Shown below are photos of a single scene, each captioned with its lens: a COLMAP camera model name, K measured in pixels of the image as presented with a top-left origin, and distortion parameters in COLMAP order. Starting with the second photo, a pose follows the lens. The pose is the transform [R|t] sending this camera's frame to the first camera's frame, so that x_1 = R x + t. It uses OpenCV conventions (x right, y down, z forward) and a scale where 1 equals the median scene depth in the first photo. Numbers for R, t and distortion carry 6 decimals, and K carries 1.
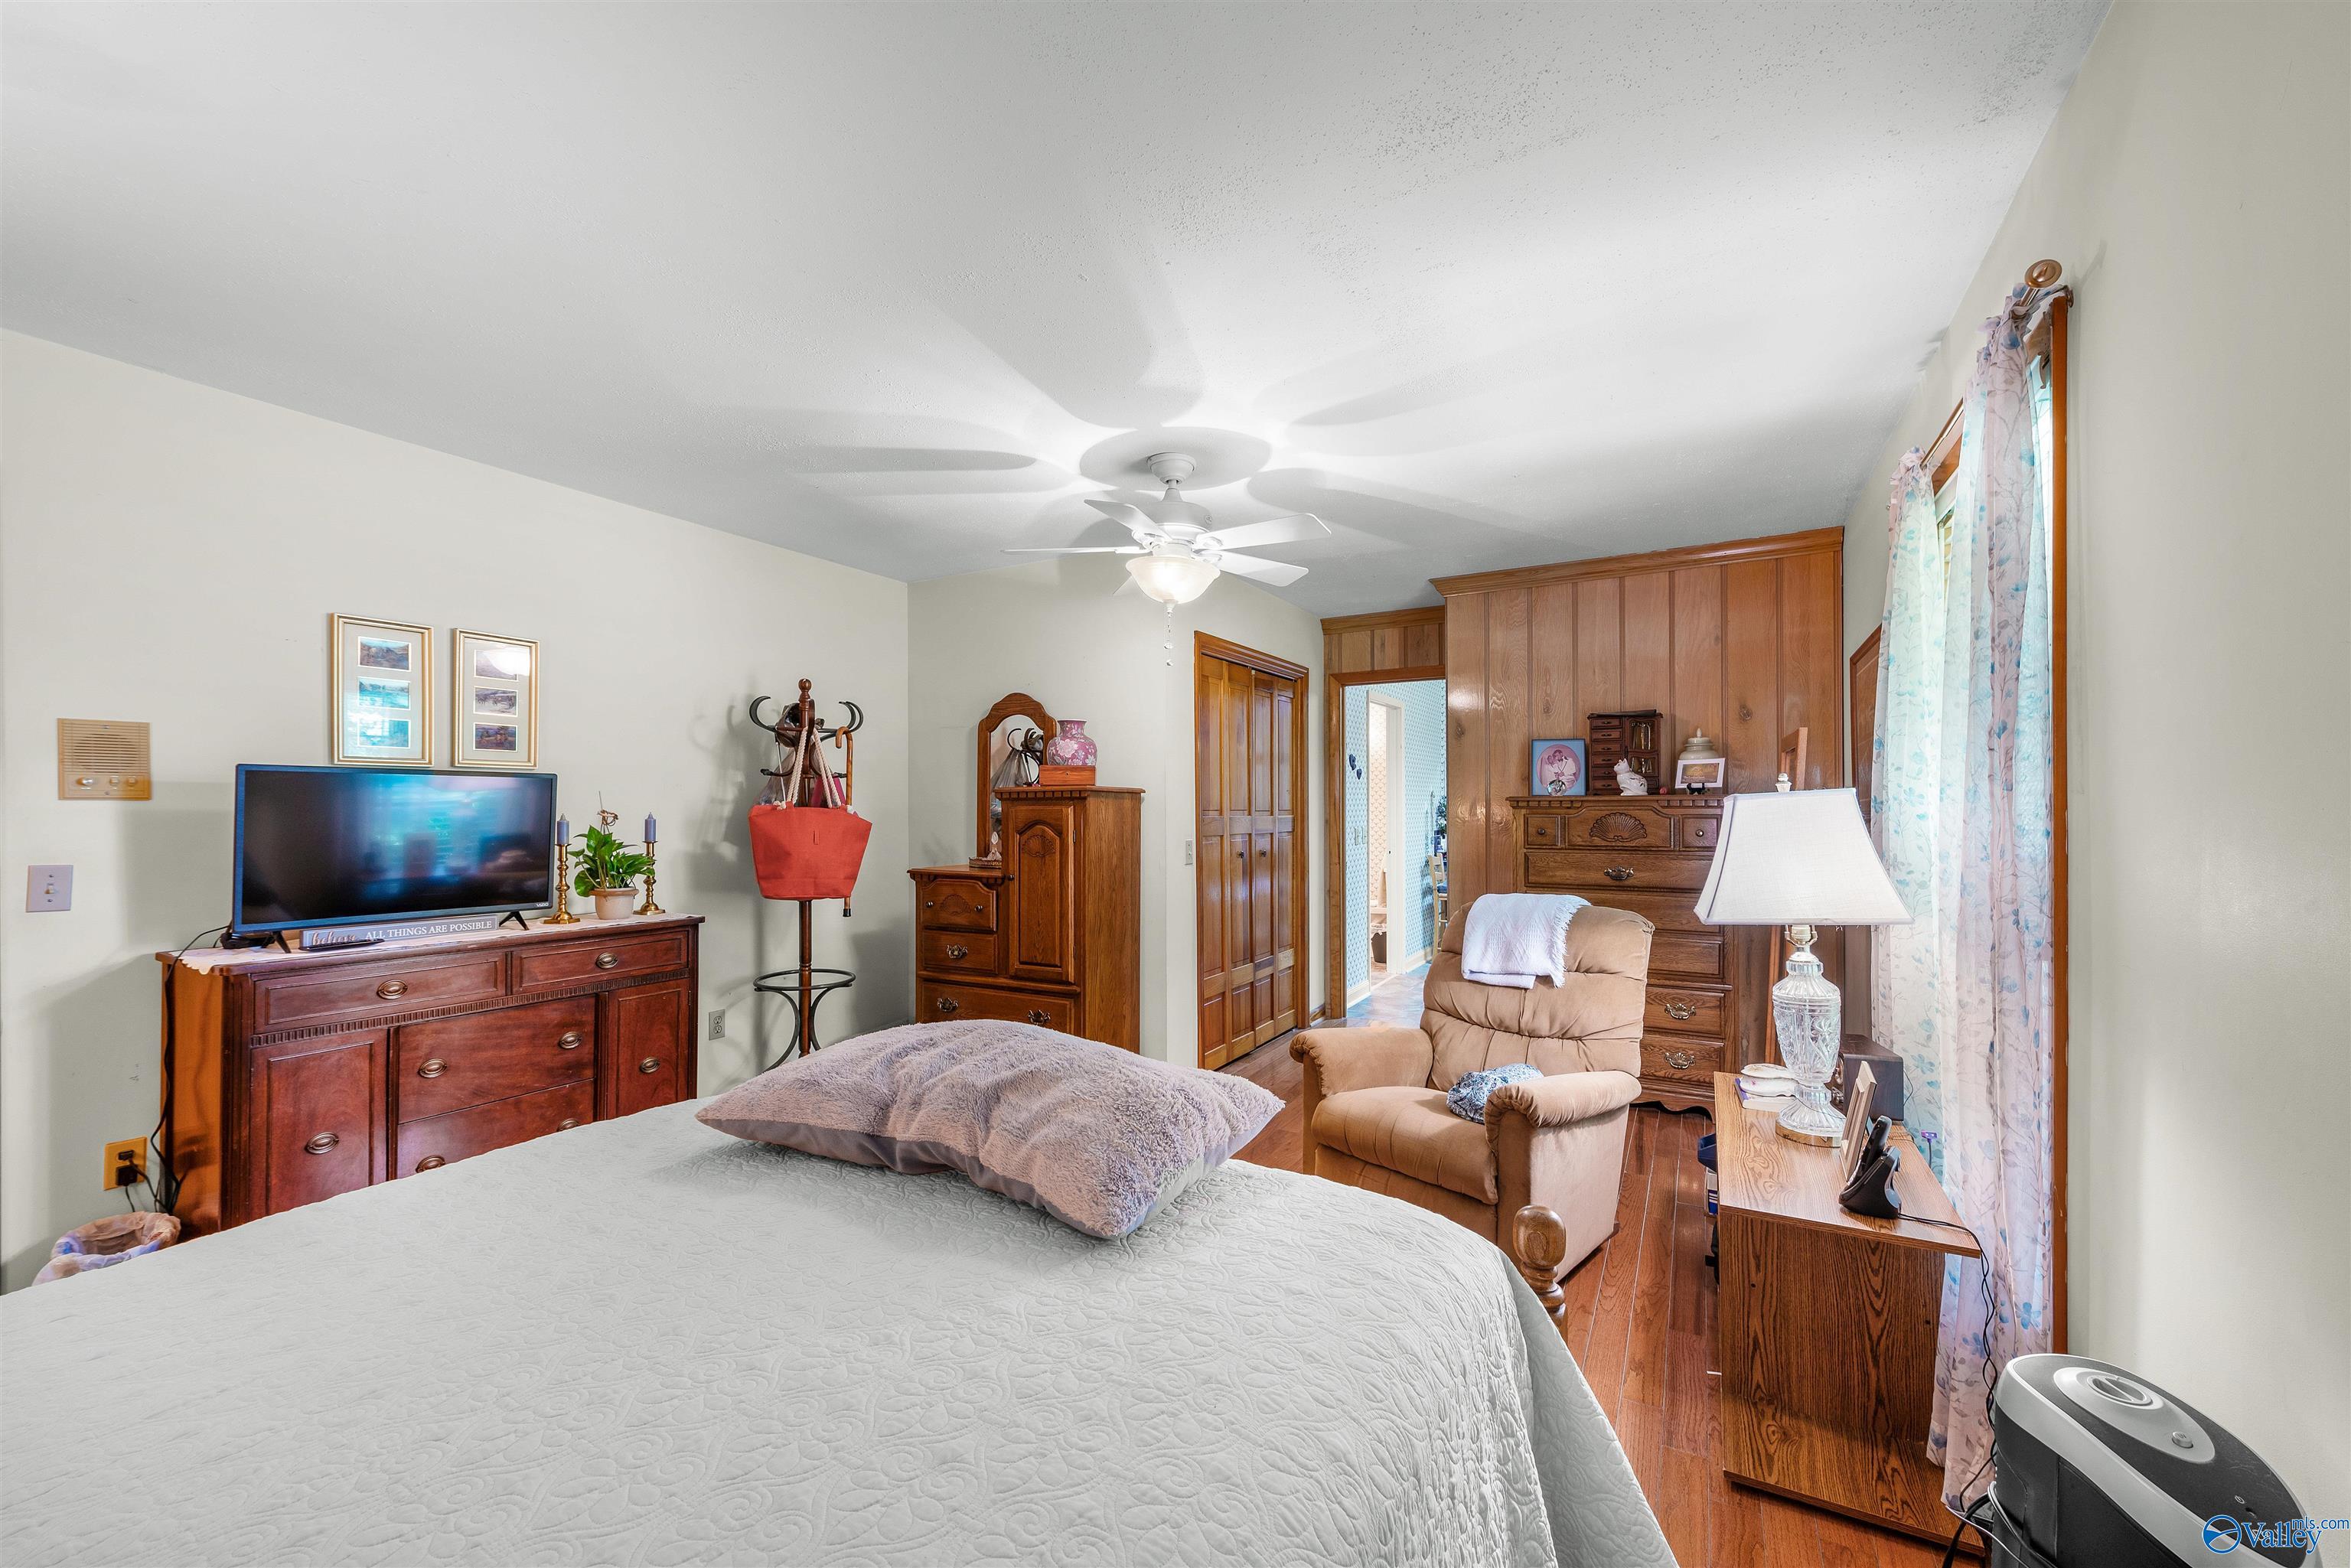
lens RADIAL K [[921.6, 0, 1188.8], [0, 921.6, 806.7], [0, 0, 1]] dist [0.002909, -0.000320]
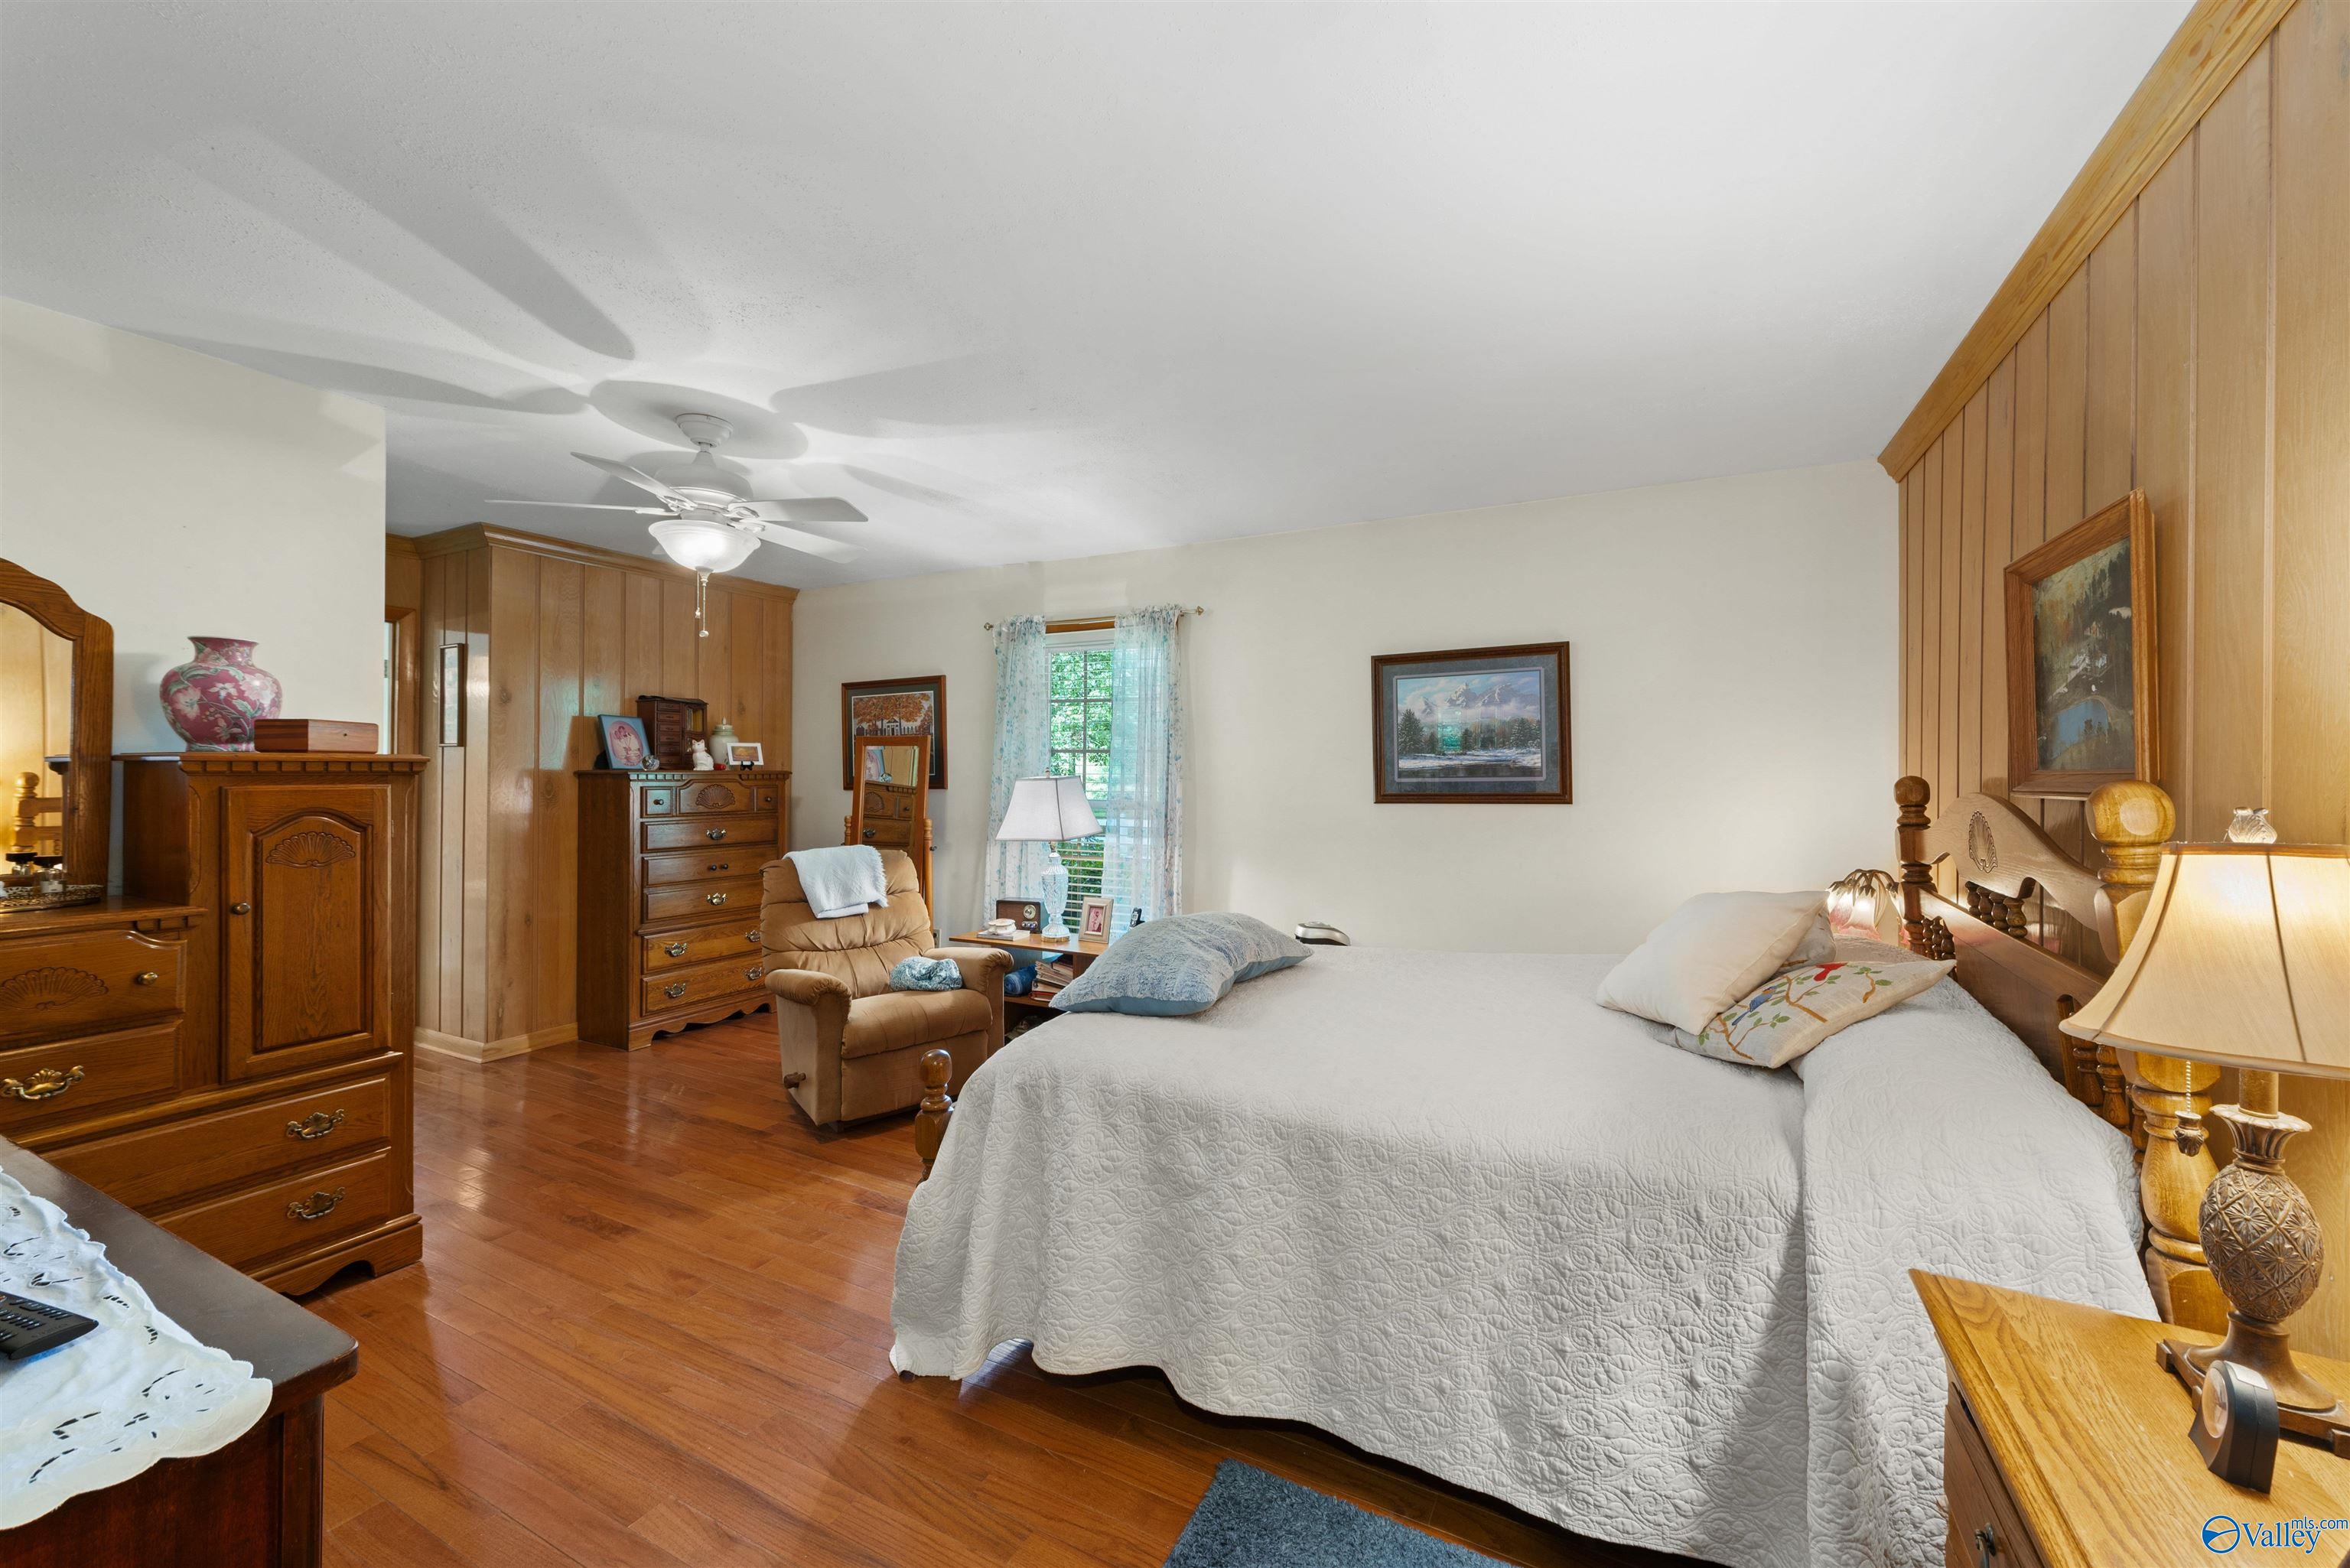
lens RADIAL K [[921.2, 0, 1190.4], [0, 921.2, 773.1], [0, 0, 1]] dist [0.002909, -0.000320]
pose [[-0.019977, 0.000689, 0.999800, -0.991442], [-0.008333, 0.999965, -0.000856, -0.016897], [-0.999766, -0.008349, -0.019970, 0.519408]]
